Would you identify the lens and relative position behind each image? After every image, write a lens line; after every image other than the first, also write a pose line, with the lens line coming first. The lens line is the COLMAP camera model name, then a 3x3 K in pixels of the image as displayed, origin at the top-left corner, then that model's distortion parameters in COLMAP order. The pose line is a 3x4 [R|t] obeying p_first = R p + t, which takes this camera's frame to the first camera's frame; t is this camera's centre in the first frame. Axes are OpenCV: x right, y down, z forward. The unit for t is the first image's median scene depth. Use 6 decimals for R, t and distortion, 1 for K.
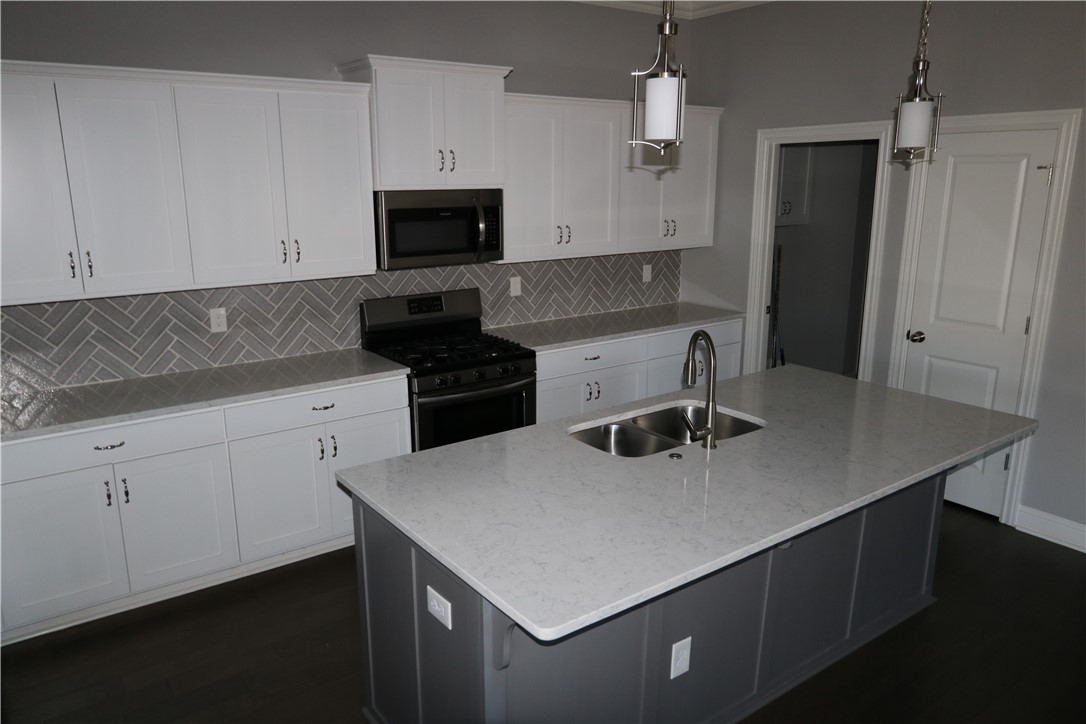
lens RADIAL K [[760.7, 0, 541.3], [0, 760.7, 361.8], [0, 0, 1]] dist [-0.007163, 0.003164]
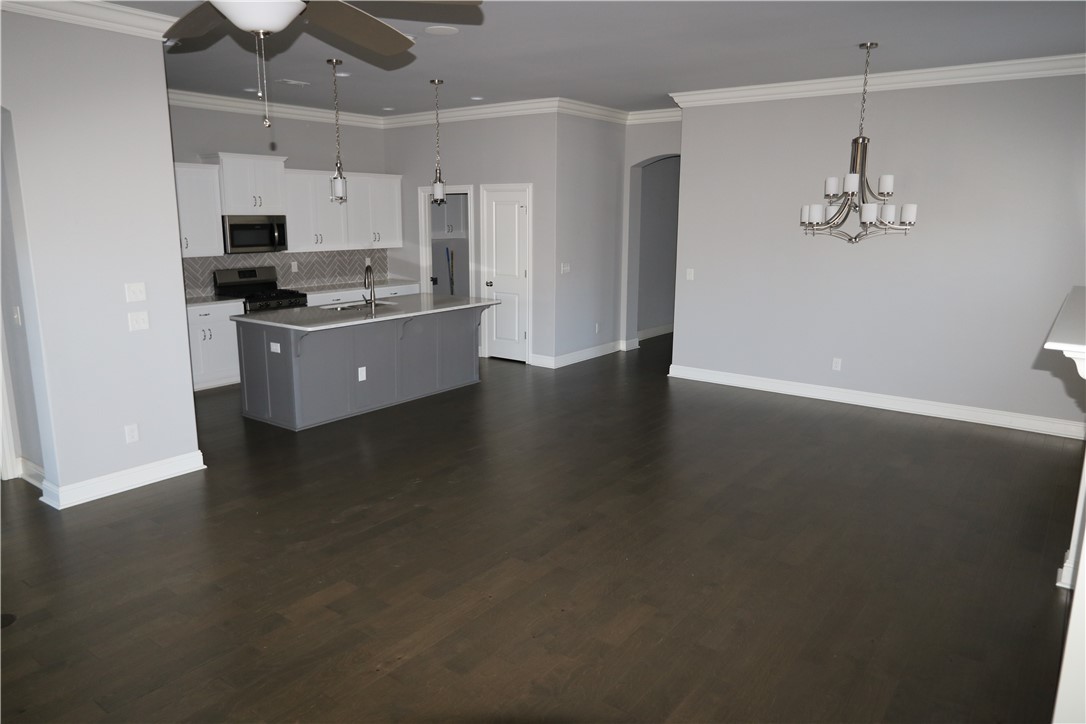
lens RADIAL K [[732.3, 0, 517.0], [0, 732.3, 363.2], [0, 0, 1]] dist [0.000506, -0.000325]
pose [[0.964176, -0.047861, 0.260909, 0.015384], [0.058306, 0.997772, -0.032435, 0.265418], [-0.258775, 0.046486, 0.964818, -1.026704]]
